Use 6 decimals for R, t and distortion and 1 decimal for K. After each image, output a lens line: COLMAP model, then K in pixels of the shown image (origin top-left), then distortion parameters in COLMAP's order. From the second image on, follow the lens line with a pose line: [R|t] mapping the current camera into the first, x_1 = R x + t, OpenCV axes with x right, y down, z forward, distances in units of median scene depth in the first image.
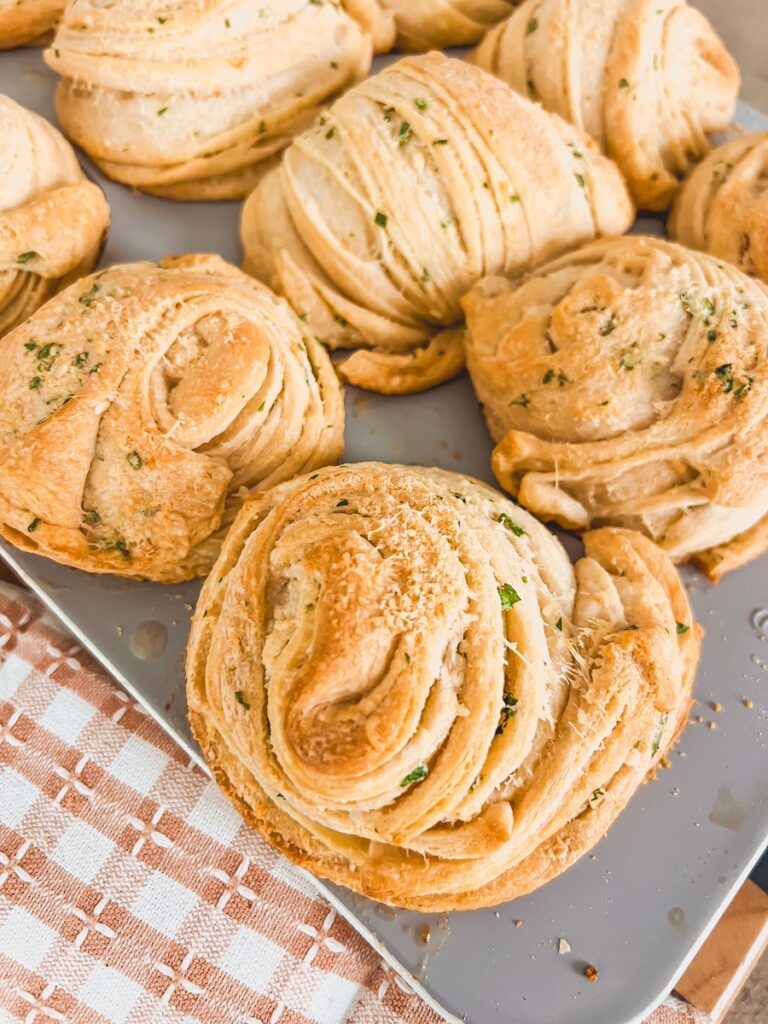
lens RADIAL K [[817.8, 0, 389.1], [0, 817.8, 513.4], [0, 0, 1]] dist [-0.005226, -0.006563]
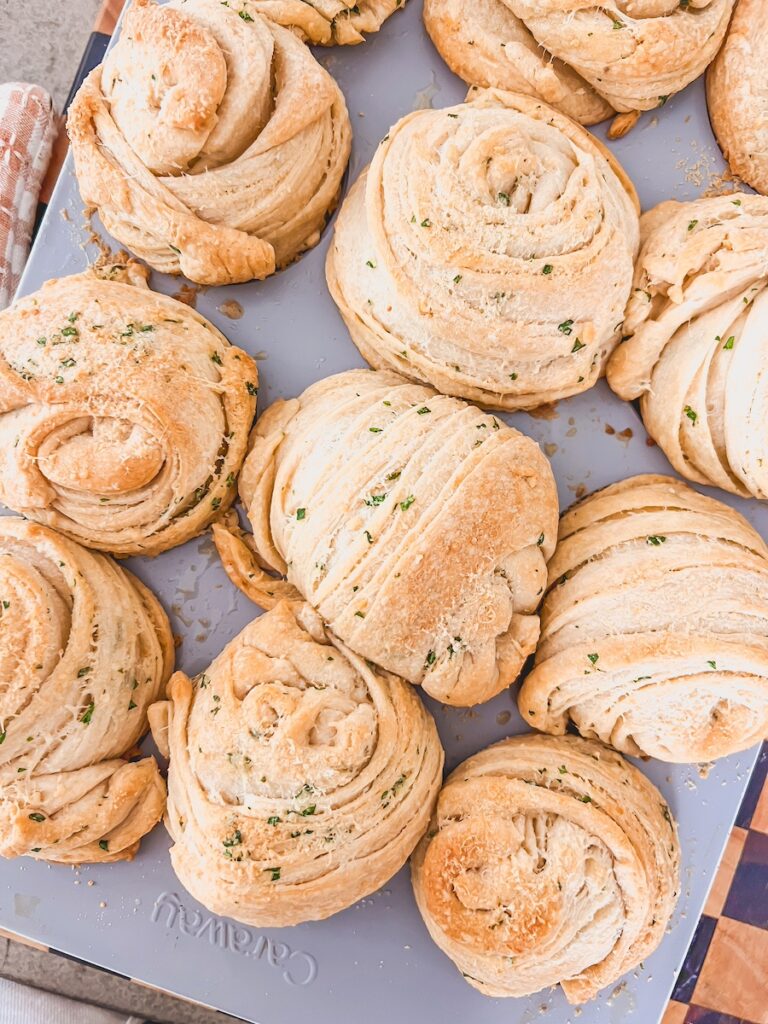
lens RADIAL K [[817.8, 0, 389.1], [0, 817.8, 513.4], [0, 0, 1]] dist [-0.005226, -0.006563]
pose [[0.388153, 0.916472, -0.097035, 0.167497], [-0.816481, 0.390803, 0.425008, -1.061527], [0.427430, -0.085741, 0.899973, 0.025899]]
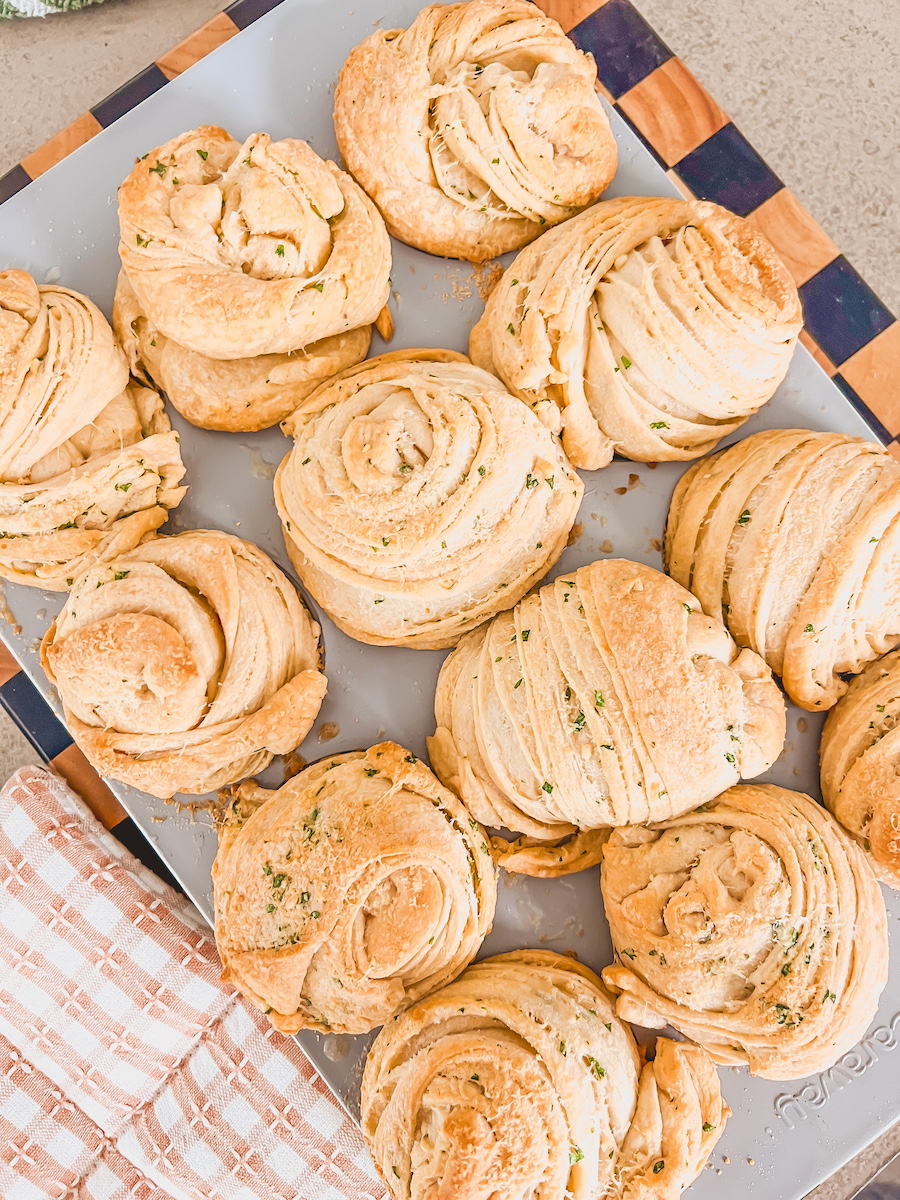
lens RADIAL K [[937.4, 0, 453.1], [0, 937.4, 610.0], [0, 0, 1]] dist [0.007425, -0.012521]
pose [[0.981722, 0.165987, -0.093115, -0.069372], [-0.120346, 0.920426, 0.371931, -1.230872], [0.147441, -0.353926, 0.923578, -0.229440]]
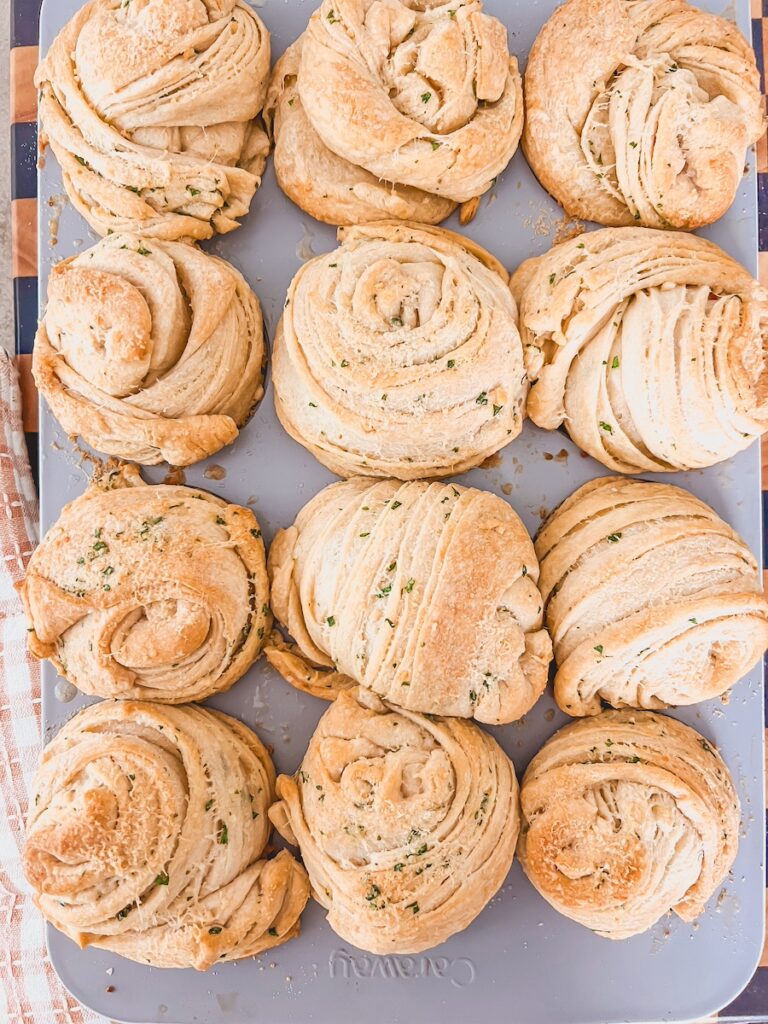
lens RADIAL K [[799.9, 0, 386.6], [0, 799.9, 520.5], [0, 0, 1]] dist [0.007425, -0.012521]
pose [[0.682814, 0.723653, -0.100456, 0.076012], [-0.623010, 0.648556, 0.437302, -1.260870], [0.381606, -0.236011, 0.893686, -0.156185]]
